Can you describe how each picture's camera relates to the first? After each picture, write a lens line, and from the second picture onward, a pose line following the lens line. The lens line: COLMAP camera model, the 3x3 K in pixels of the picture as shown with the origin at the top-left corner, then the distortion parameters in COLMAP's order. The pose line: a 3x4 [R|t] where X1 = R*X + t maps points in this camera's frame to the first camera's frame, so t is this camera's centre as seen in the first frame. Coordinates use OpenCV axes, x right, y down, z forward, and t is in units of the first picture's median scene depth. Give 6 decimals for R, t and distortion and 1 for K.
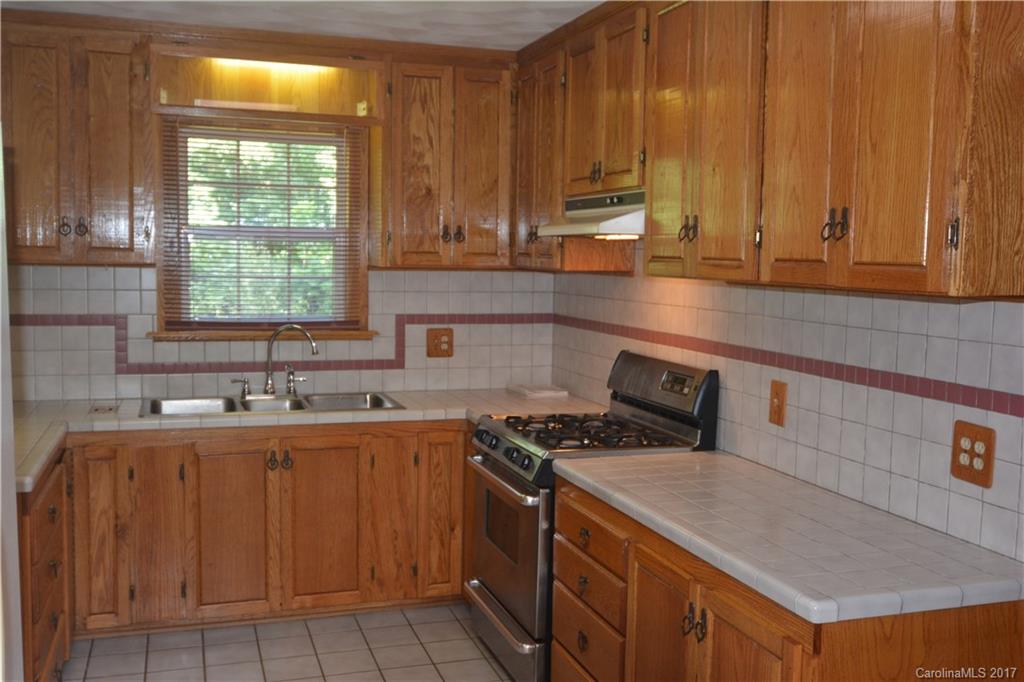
lens RADIAL K [[1023.1, 0, 511.3], [0, 1023.1, 344.7], [0, 0, 1]] dist [-0.005207, 0.000000]
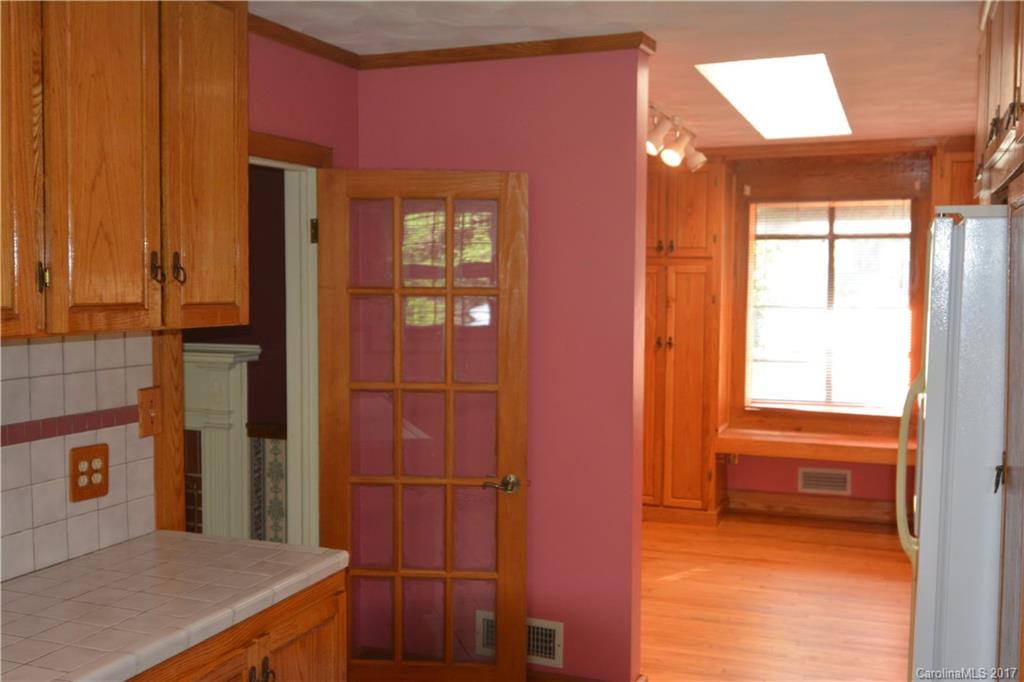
lens RADIAL K [[1023.1, 0, 511.5], [0, 1023.1, 340.9], [0, 0, 1]] dist [-0.005207, 0.000000]
pose [[-0.769081, -0.057407, 0.636568, -0.696636], [0.036012, 0.990484, 0.132832, -0.192841], [-0.638136, 0.125083, -0.759695, 1.796332]]
